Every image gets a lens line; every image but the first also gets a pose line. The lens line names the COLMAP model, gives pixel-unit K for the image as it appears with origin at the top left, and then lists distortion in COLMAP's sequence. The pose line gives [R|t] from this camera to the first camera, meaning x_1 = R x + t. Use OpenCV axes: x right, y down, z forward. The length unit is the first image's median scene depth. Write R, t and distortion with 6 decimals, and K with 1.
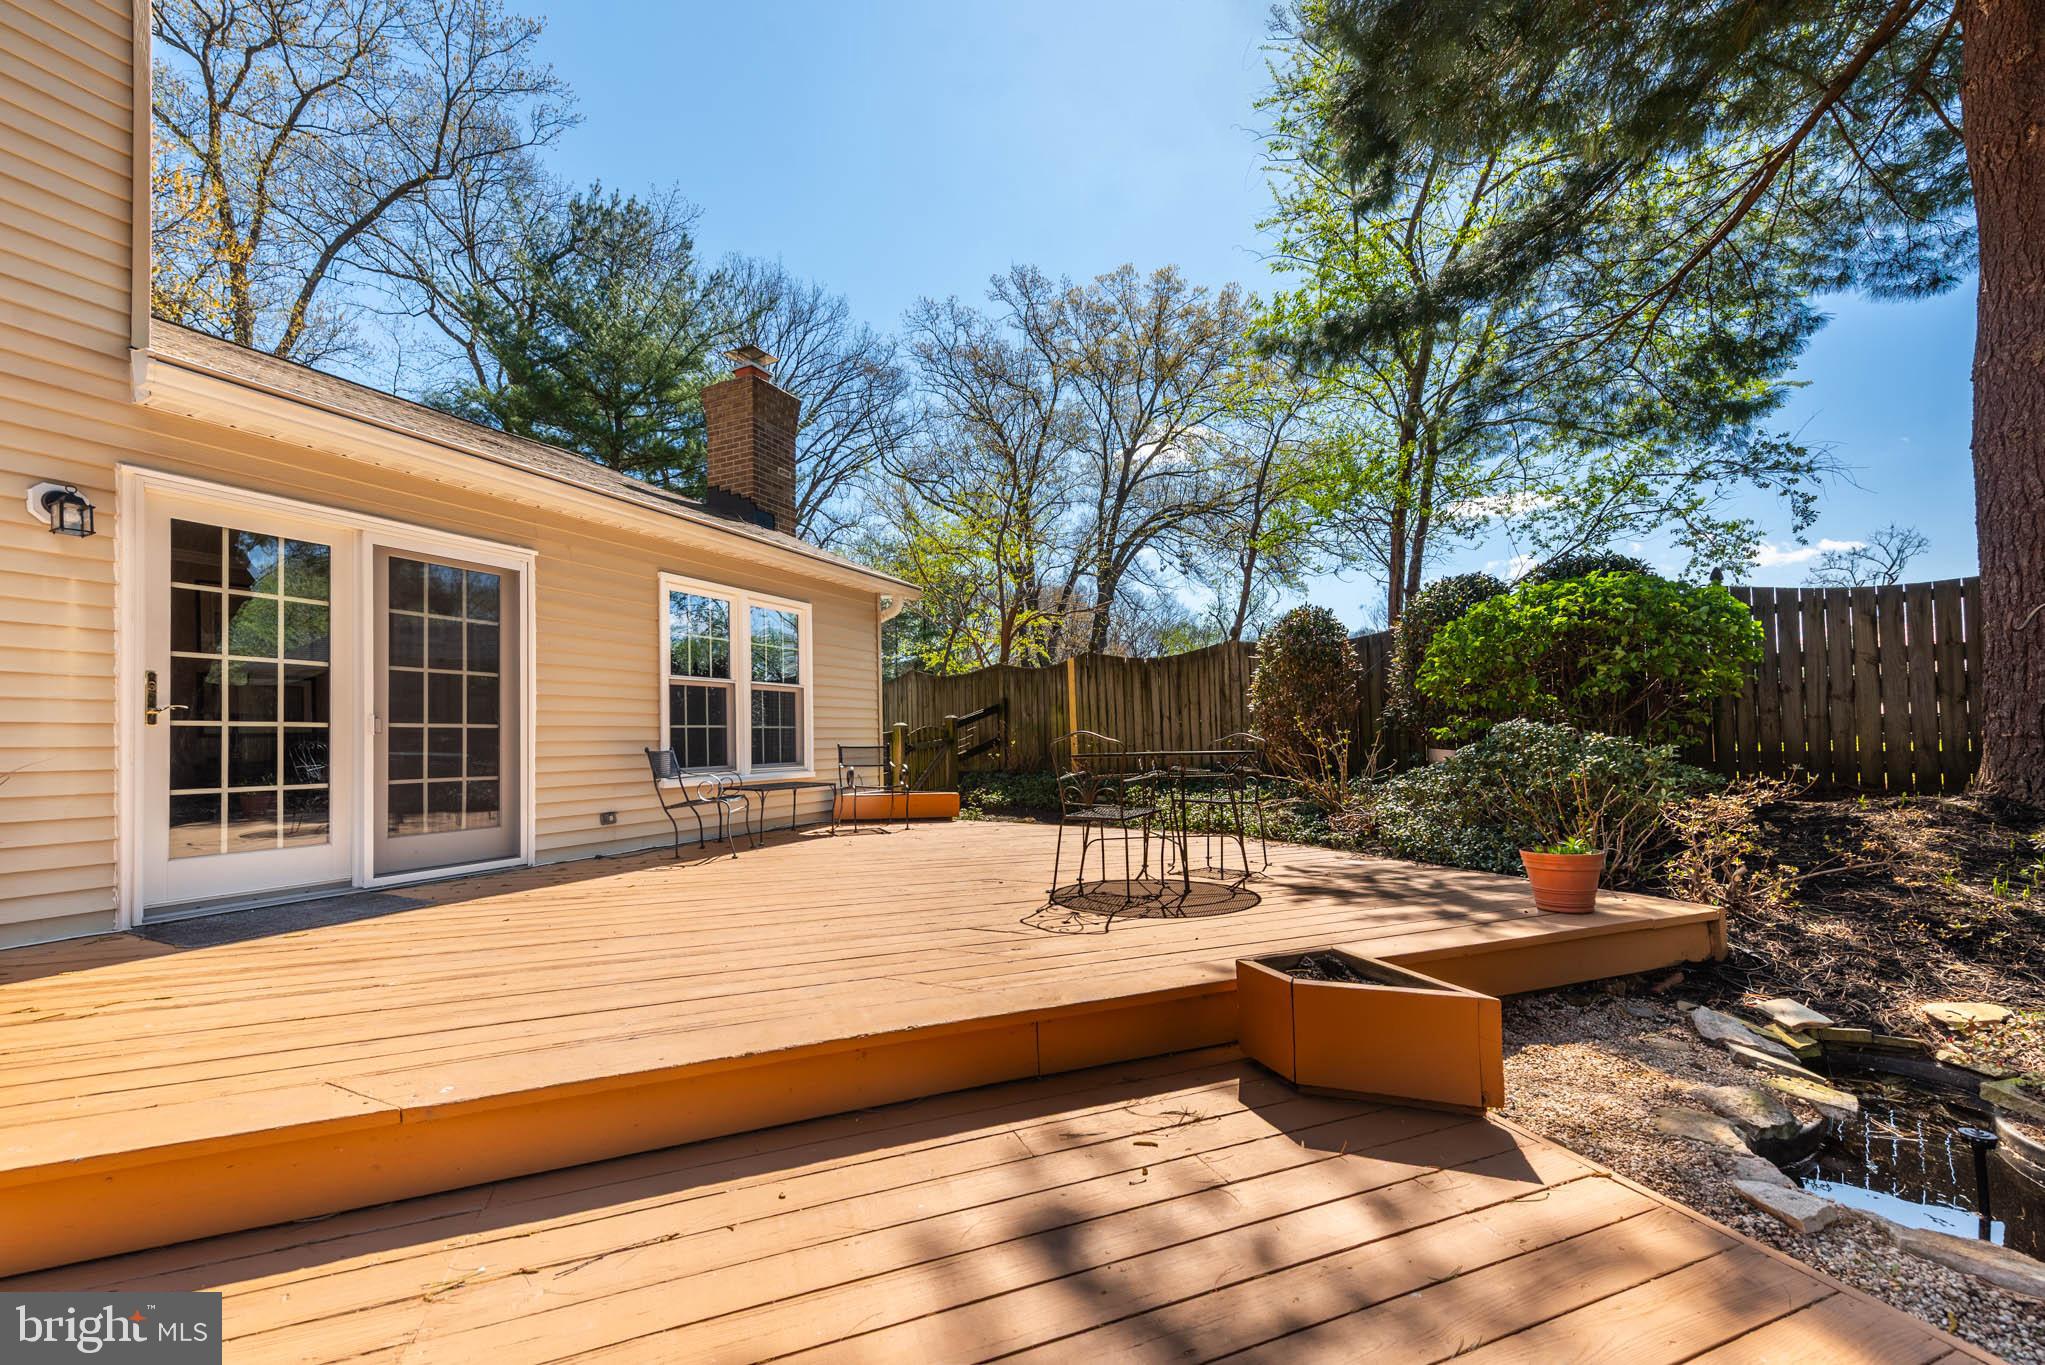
lens RADIAL K [[805.4, 0, 1013.8], [0, 805.4, 731.3], [0, 0, 1]] dist [0.001186, 0.000207]
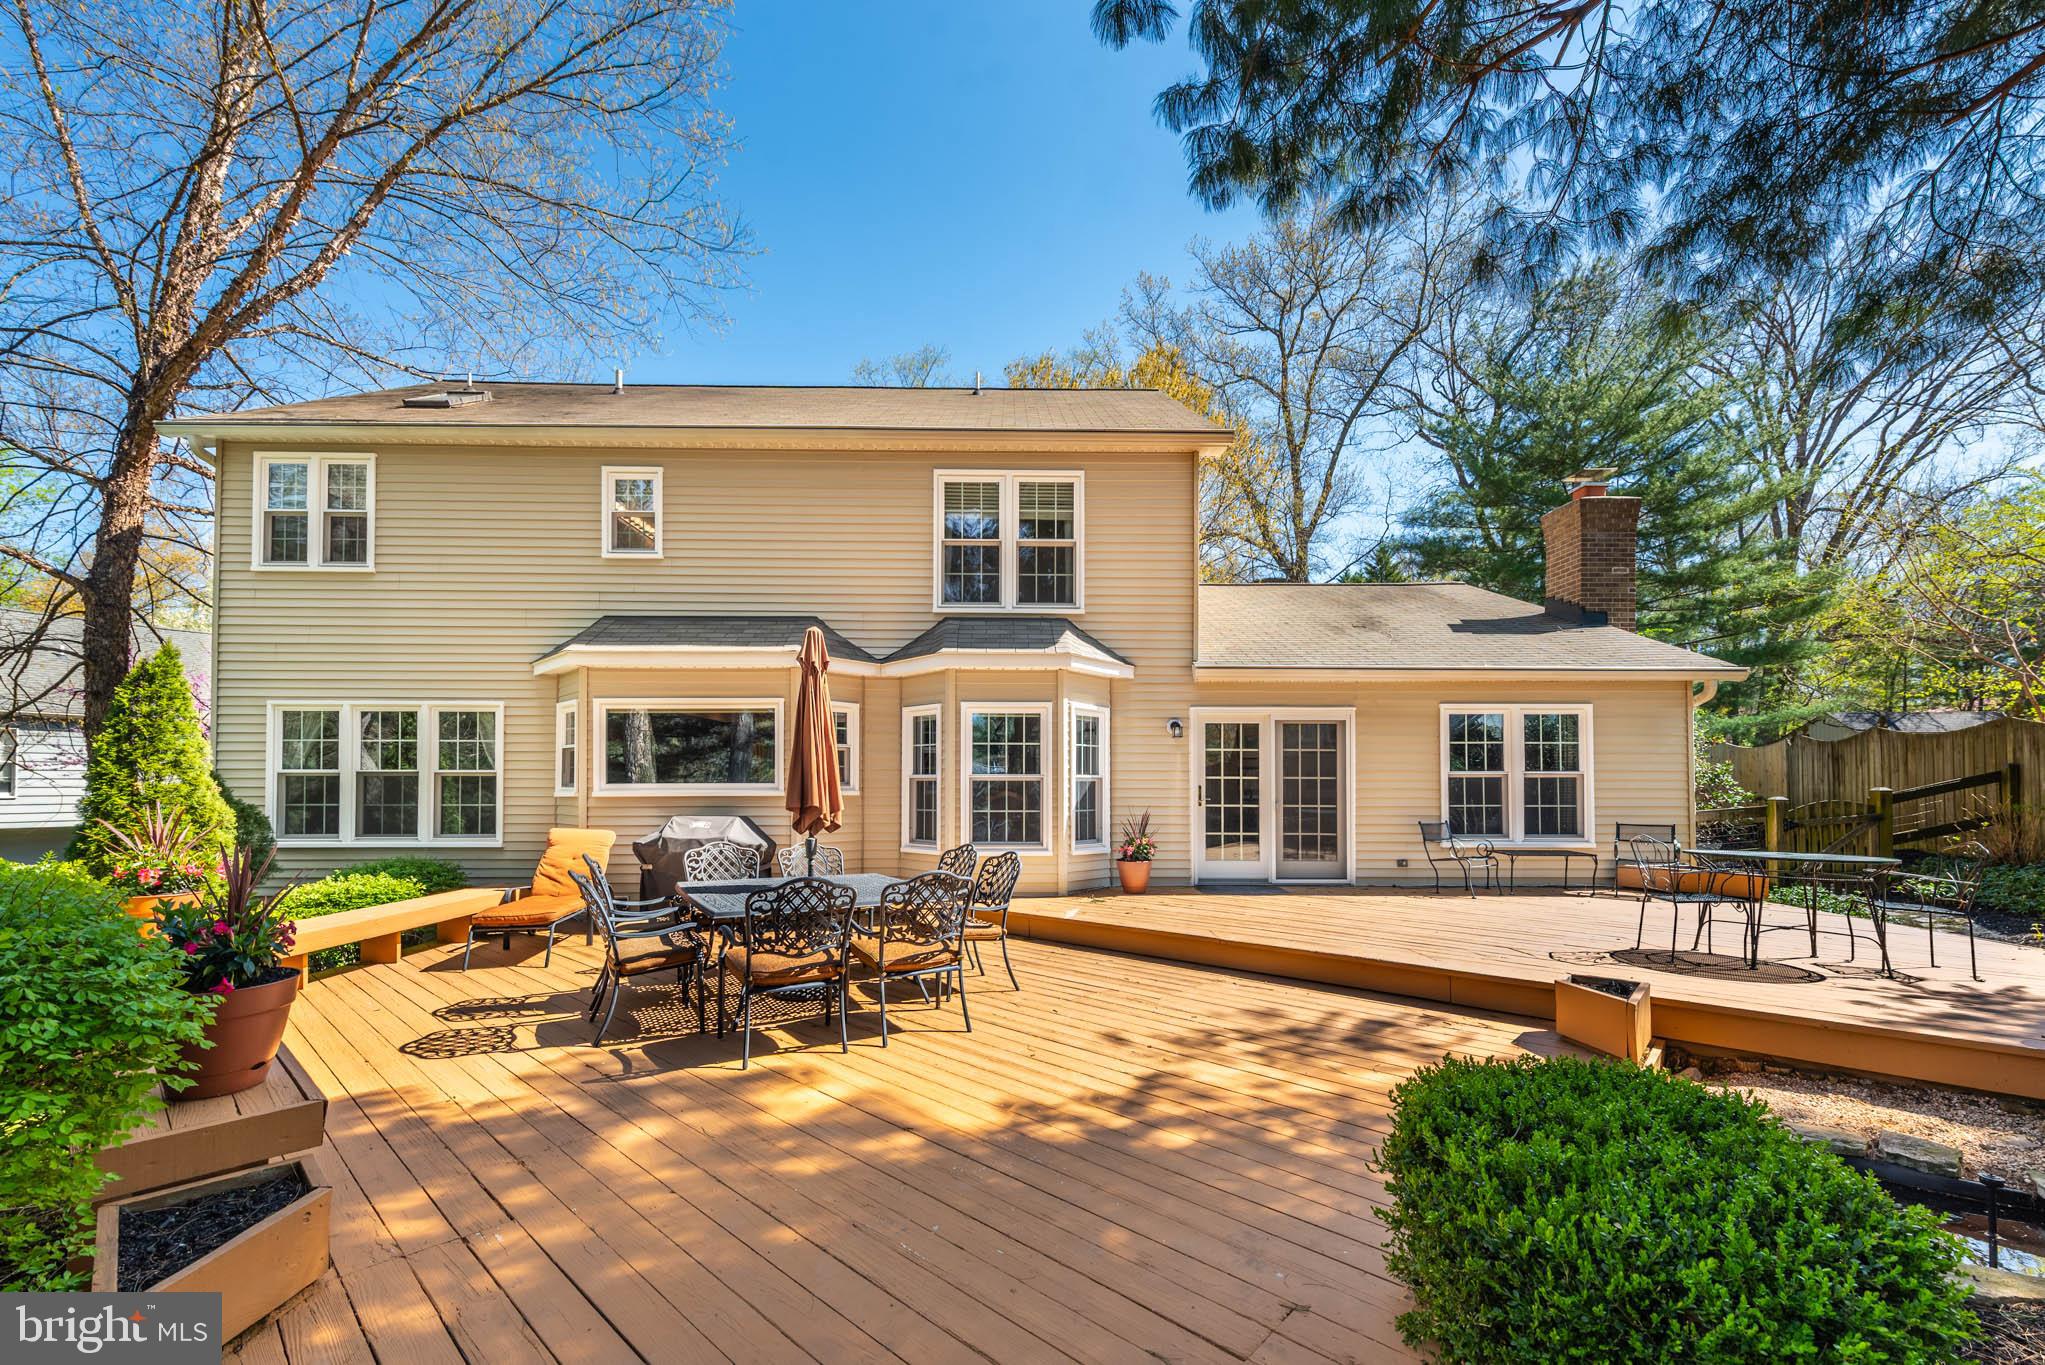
lens RADIAL K [[810.5, 0, 1019.6], [0, 810.5, 766.0], [0, 0, 1]] dist [0.000575, 0.000022]
pose [[0.438939, -0.005801, -0.898498, 0.602713], [-0.002891, 0.999965, -0.007868, -0.069134], [0.898512, 0.006051, 0.438907, -0.391329]]
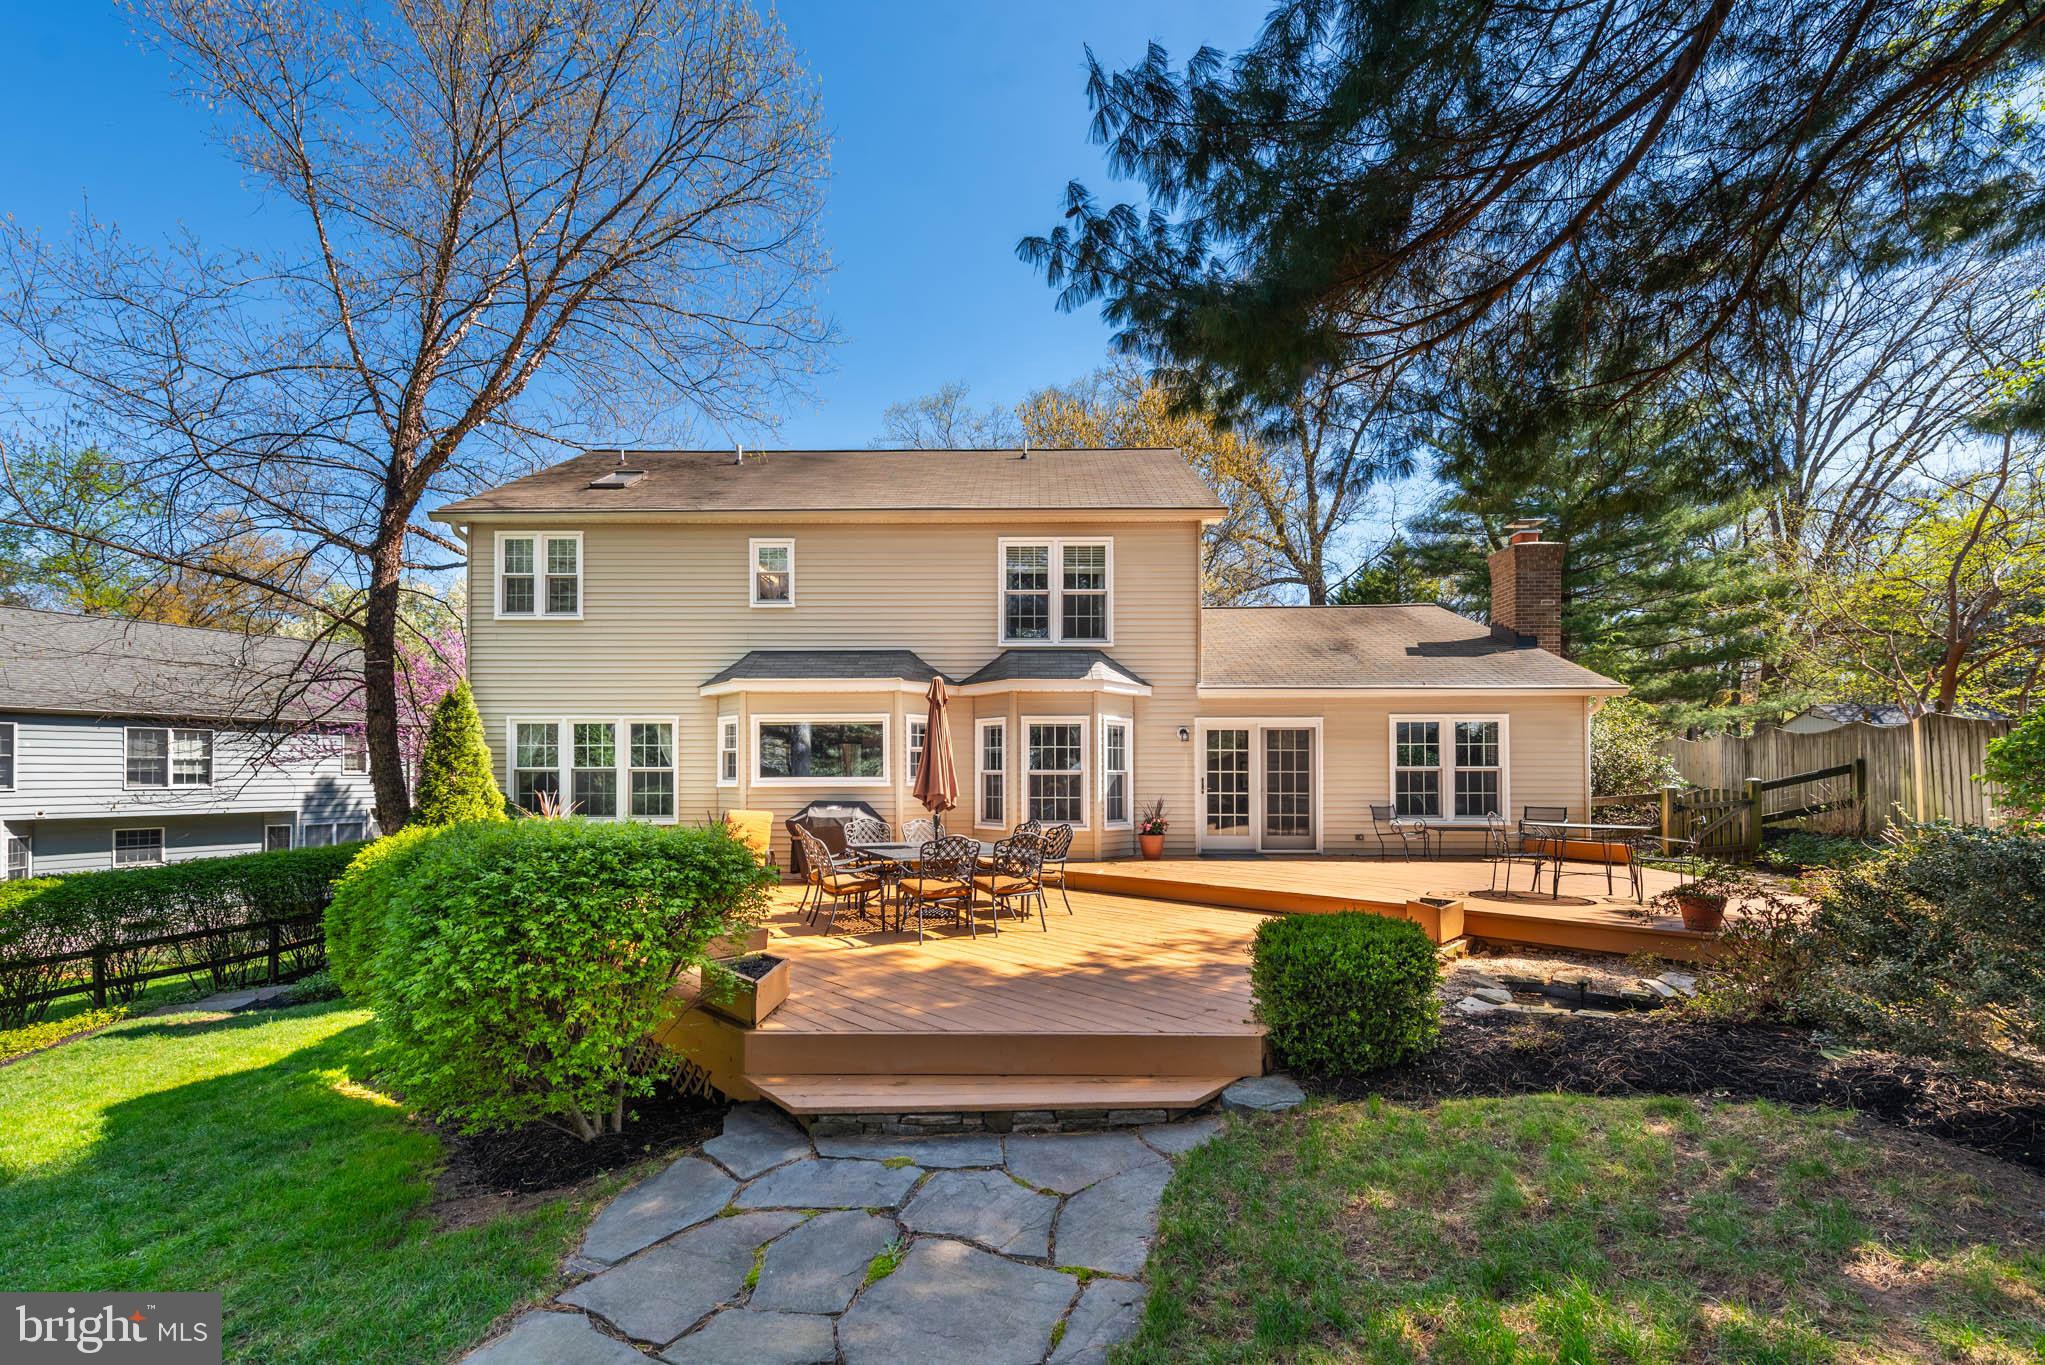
lens RADIAL K [[818.3, 0, 1024.6], [0, 818.3, 755.5], [0, 0, 1]] dist [-0.001726, -0.000171]
pose [[0.417752, -0.005503, -0.908544, 1.033334], [-0.000808, 0.999979, -0.006428, -0.087442], [0.908561, 0.003420, 0.417739, -0.659064]]
